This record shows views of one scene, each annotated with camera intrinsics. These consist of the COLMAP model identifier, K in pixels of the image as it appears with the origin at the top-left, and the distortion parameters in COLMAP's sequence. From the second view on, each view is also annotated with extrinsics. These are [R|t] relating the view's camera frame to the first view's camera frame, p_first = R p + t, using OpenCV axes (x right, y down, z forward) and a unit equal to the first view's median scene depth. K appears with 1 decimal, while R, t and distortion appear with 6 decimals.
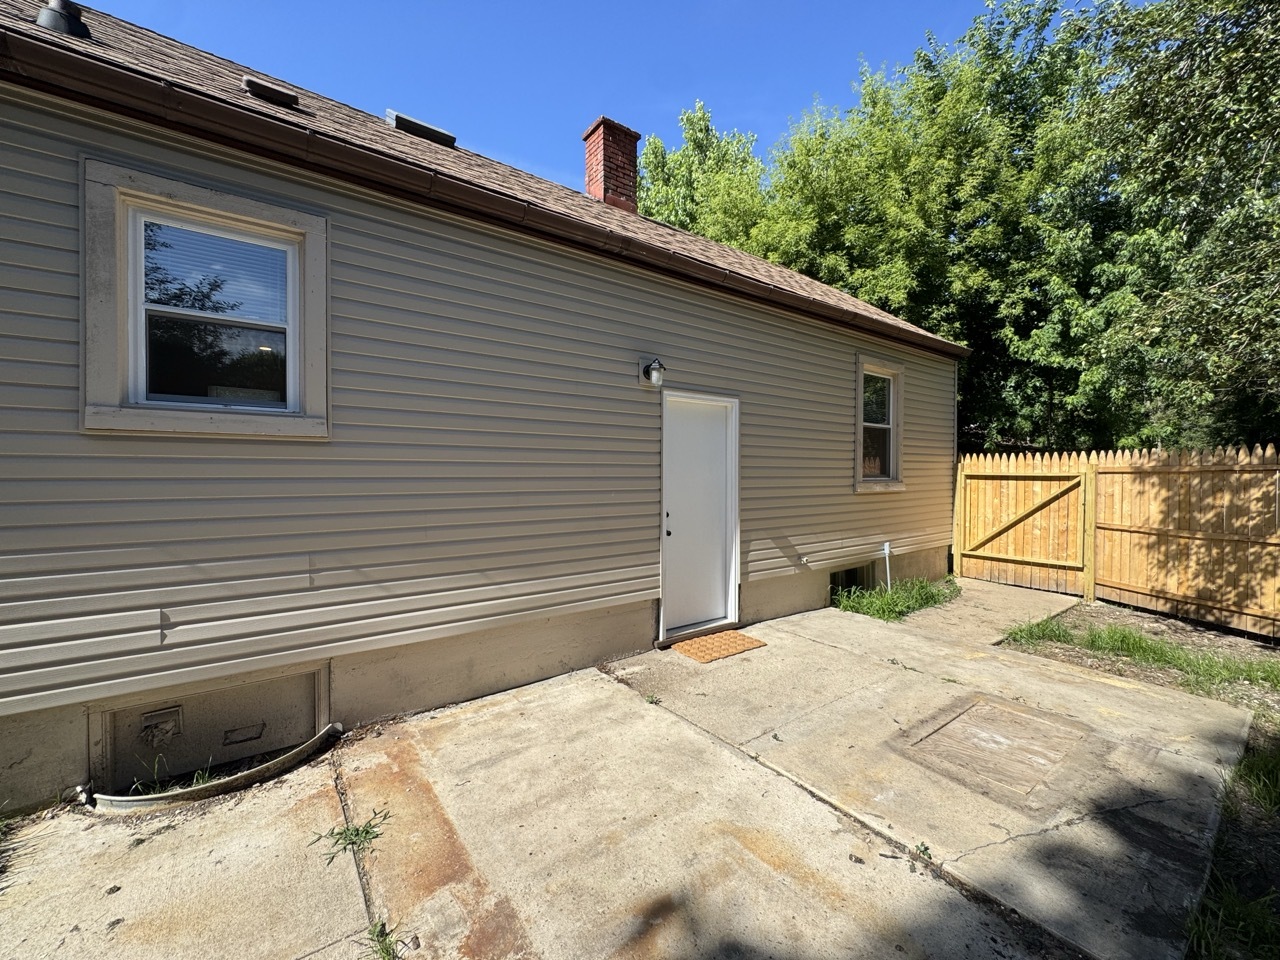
lens RADIAL K [[512.0, 0, 640.1], [0, 512.0, 484.4], [0, 0, 1]] dist [-0.001679, 0.000784]
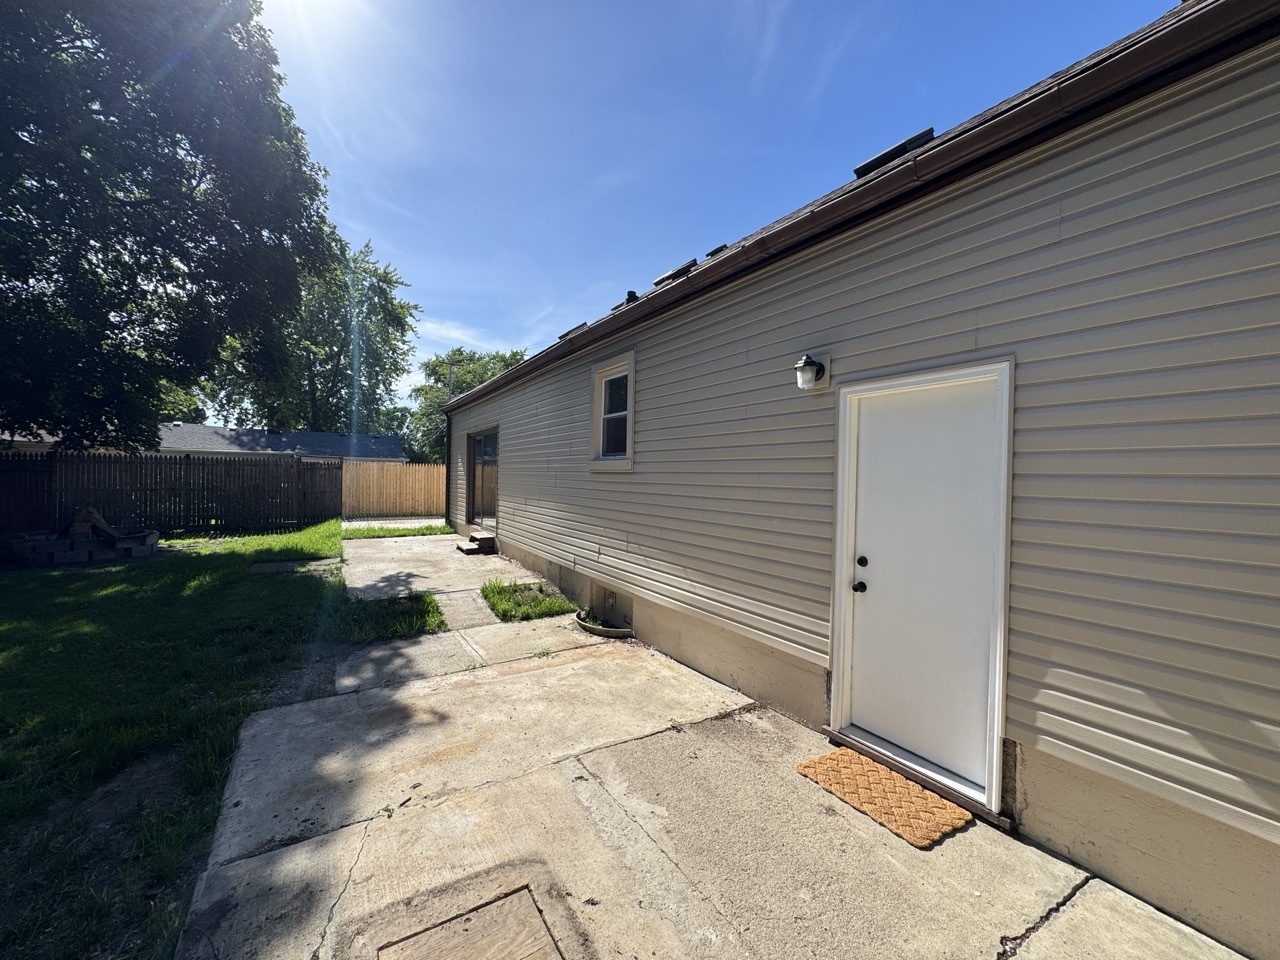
lens RADIAL K [[512.0, 0, 636.7], [0, 512.0, 486.5], [0, 0, 1]] dist [-0.001679, 0.000784]
pose [[-0.071137, 0.013992, -0.997368, 0.603421], [-0.046064, 0.998789, 0.017298, -0.032269], [0.996402, 0.047173, -0.070407, 0.580072]]
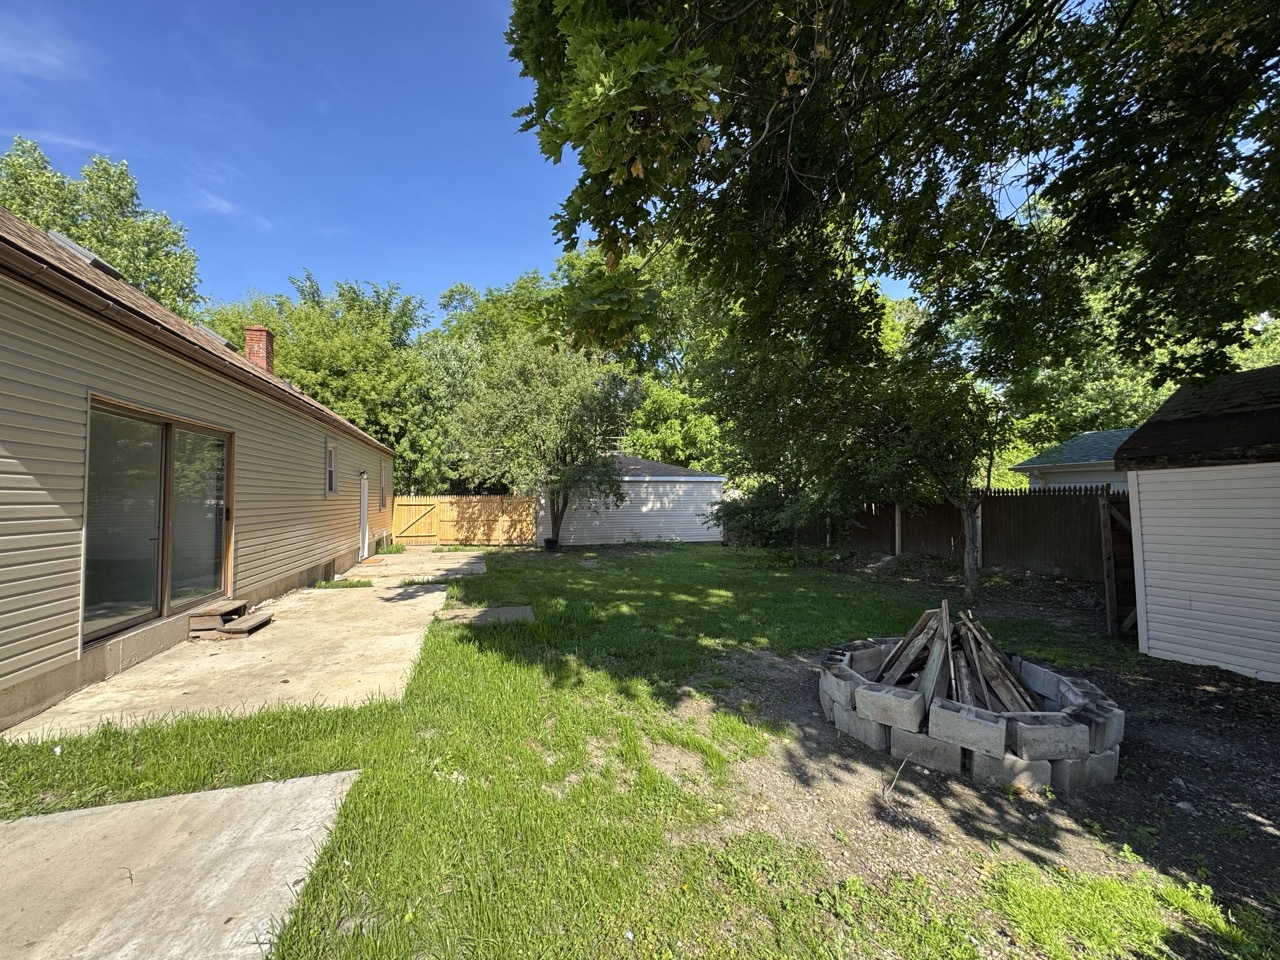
lens RADIAL K [[512.0, 0, 639.2], [0, 512.0, 473.0], [0, 0, 1]] dist [-0.001679, 0.000784]
pose [[0.308292, 0.042722, 0.950332, -1.802842], [0.027100, 0.998191, -0.053665, -0.007262], [-0.950906, 0.042299, 0.306577, -1.169935]]
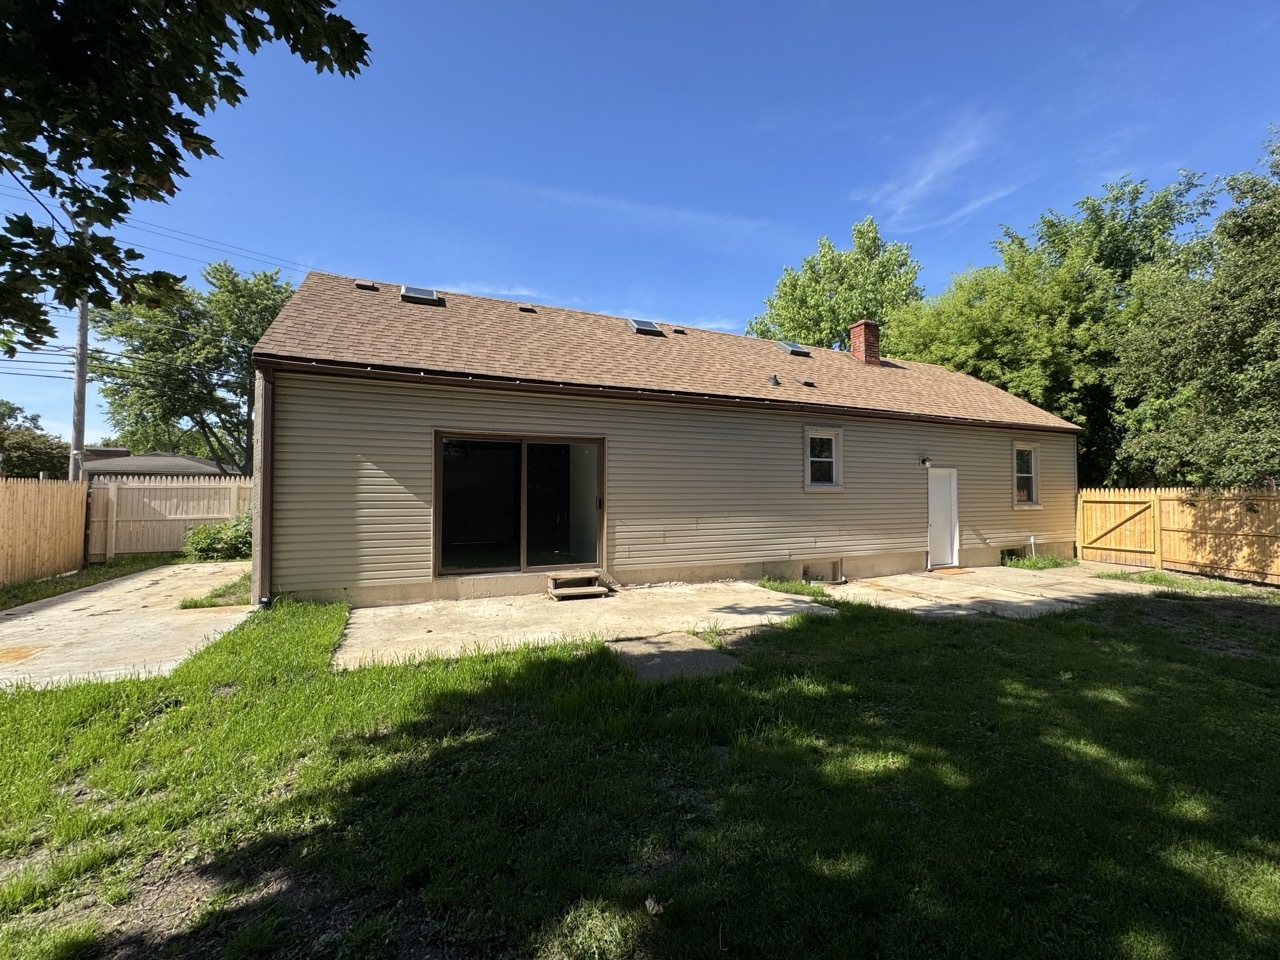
lens RADIAL K [[512.0, 0, 641.7], [0, 512.0, 477.6], [0, 0, 1]] dist [-0.001679, 0.000784]
pose [[0.978467, -0.005139, -0.206339, -0.617579], [-0.005016, 0.998803, -0.048661, -0.005038], [0.206342, 0.048648, 0.977270, -1.323179]]
